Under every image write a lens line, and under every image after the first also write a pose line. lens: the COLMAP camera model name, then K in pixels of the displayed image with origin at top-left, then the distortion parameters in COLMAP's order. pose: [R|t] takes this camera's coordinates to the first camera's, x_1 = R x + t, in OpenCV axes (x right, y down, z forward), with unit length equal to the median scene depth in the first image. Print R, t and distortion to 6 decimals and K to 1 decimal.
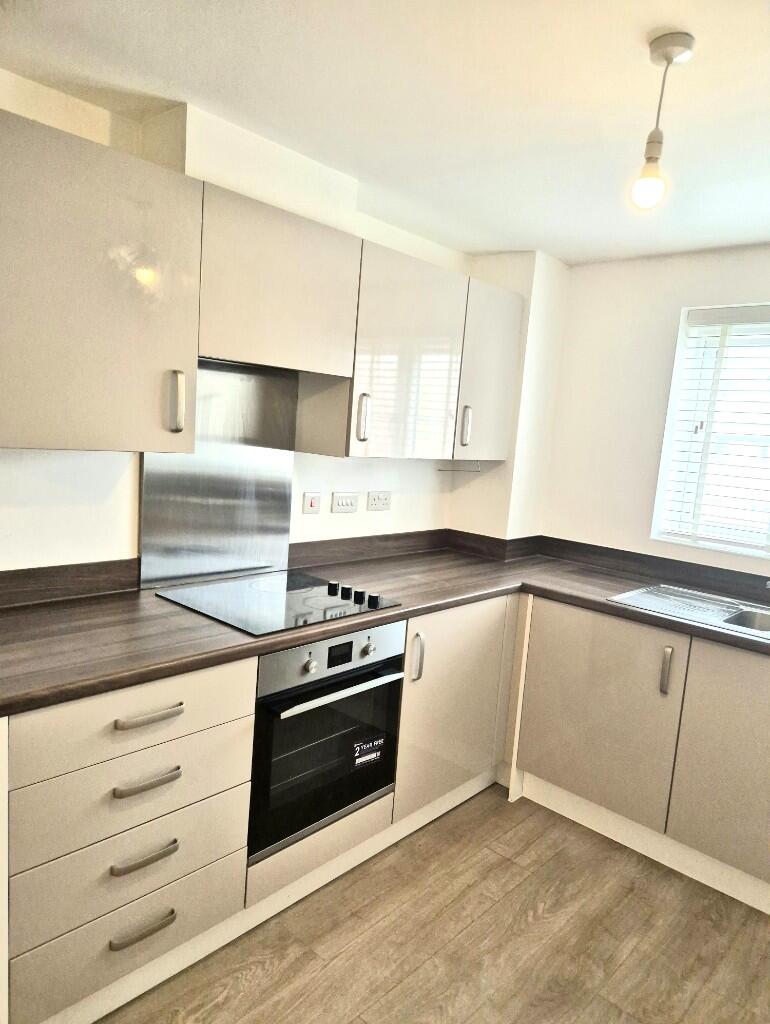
lens RADIAL K [[680.5, 0, 388.7], [0, 680.5, 526.6], [0, 0, 1]] dist [0.081313, -0.065380]
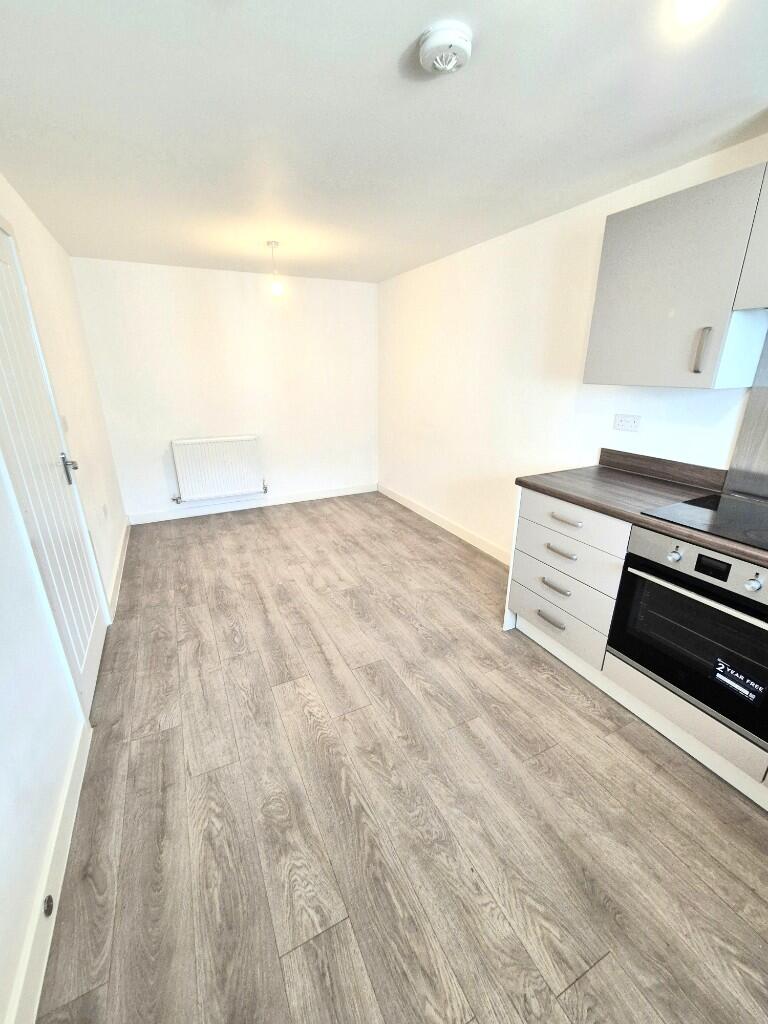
lens RADIAL K [[419.4, 0, 385.9], [0, 419.4, 516.6], [0, 0, 1]] dist [-0.000763, 0.001572]
pose [[-0.349376, 0.243552, -0.904776, 0.660759], [-0.157941, 0.936502, 0.313080, -0.022702], [0.923575, 0.252284, -0.288724, 0.610567]]
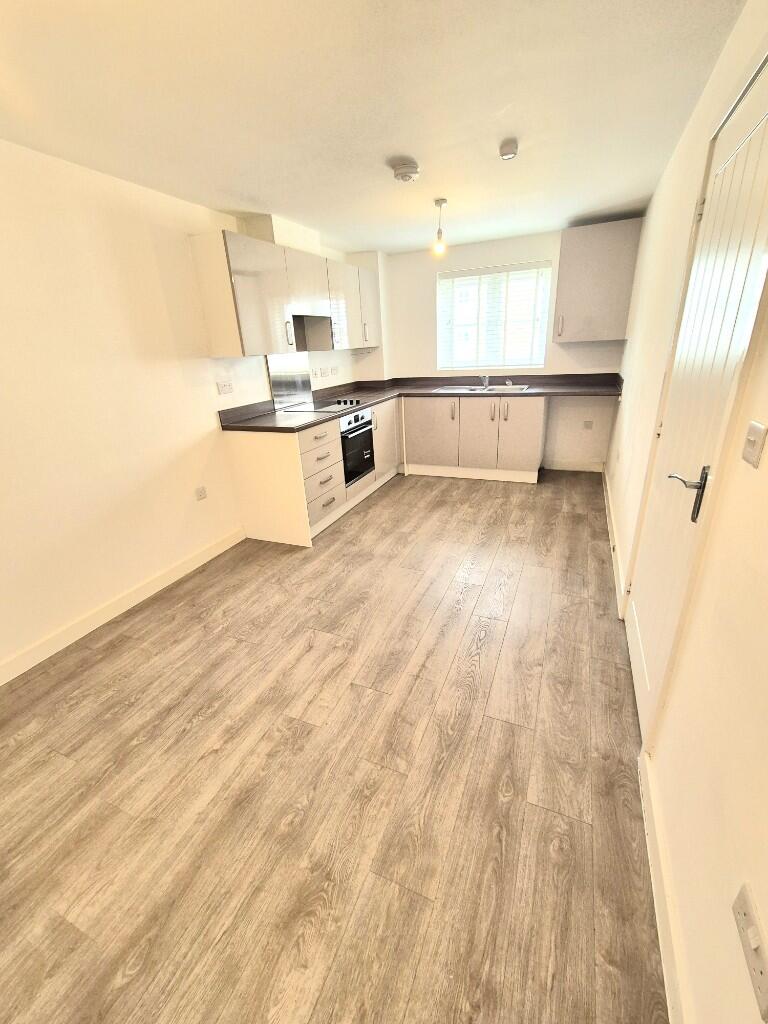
lens RADIAL K [[419.4, 0, 385.2], [0, 419.4, 514.8], [0, 0, 1]] dist [-0.000763, 0.001572]
pose [[0.936360, -0.239258, 0.256877, -0.465465], [0.169501, 0.948953, 0.266005, 0.108917], [-0.307408, -0.205535, 0.929116, -0.713381]]
